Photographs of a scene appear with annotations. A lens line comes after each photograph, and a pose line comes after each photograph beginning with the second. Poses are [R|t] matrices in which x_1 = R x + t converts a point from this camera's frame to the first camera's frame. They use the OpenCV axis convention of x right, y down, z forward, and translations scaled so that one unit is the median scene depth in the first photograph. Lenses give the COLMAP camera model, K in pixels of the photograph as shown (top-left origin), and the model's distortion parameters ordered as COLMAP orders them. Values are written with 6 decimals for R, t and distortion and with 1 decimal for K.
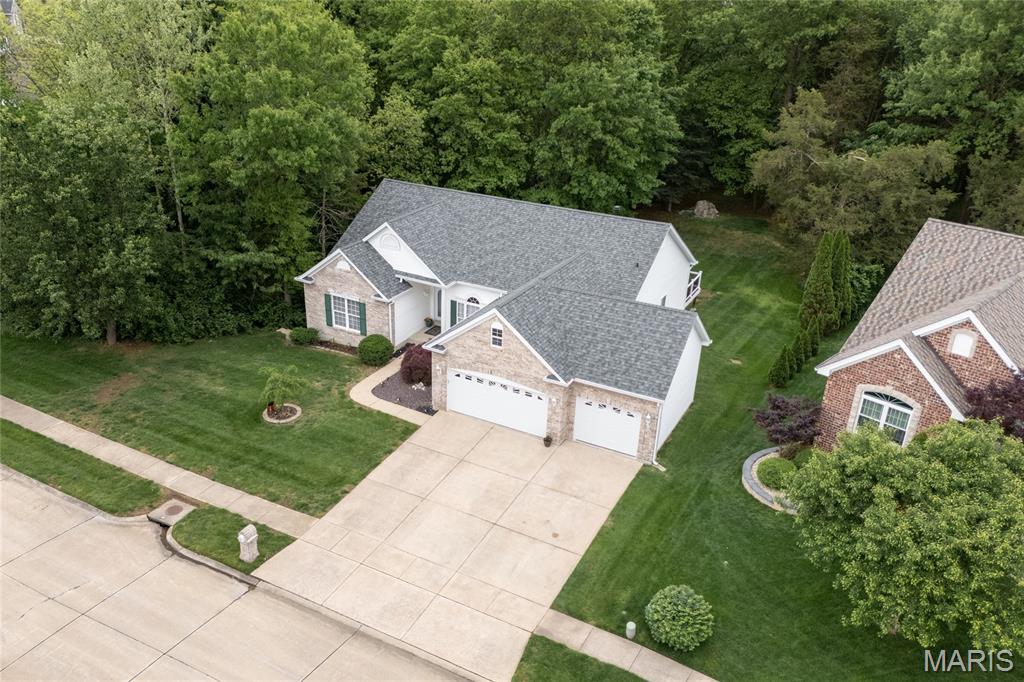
lens RADIAL K [[737.0, 0, 510.0], [0, 737.0, 389.8], [0, 0, 1]] dist [0.058563, -0.048545]
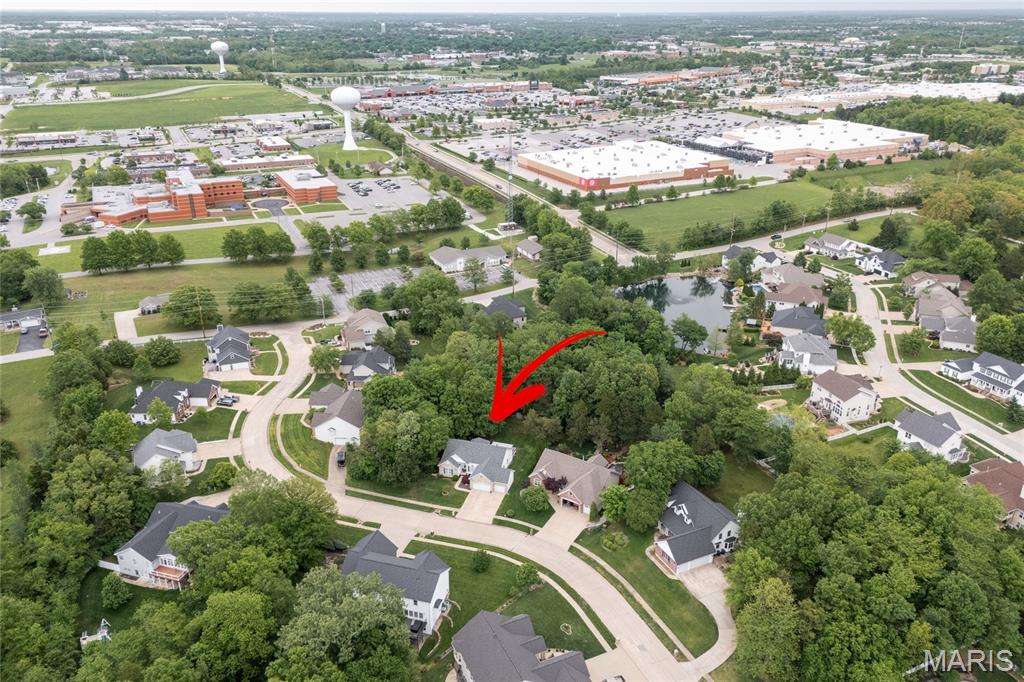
lens RADIAL K [[737.0, 0, 510.0], [0, 737.0, 389.8], [0, 0, 1]] dist [0.058563, -0.048545]
pose [[0.984720, -0.125737, 0.120486, -0.421725], [0.124383, 0.992058, 0.018719, -0.865467], [-0.121882, -0.003446, 0.992539, -5.095571]]
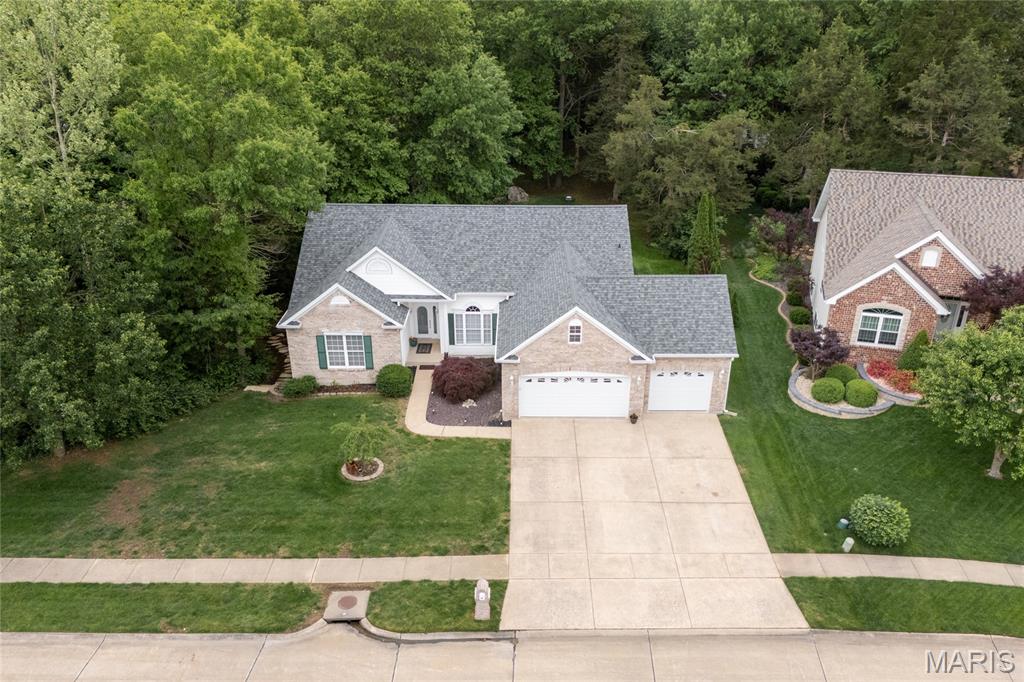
lens RADIAL K [[713.3, 0, 510.3], [0, 713.3, 377.7], [0, 0, 1]] dist [0.055756, -0.047132]
pose [[0.883332, -0.241840, 0.401545, -0.491922], [0.241208, 0.969025, 0.053001, -0.082825], [-0.401925, 0.050039, 0.914304, 0.118279]]
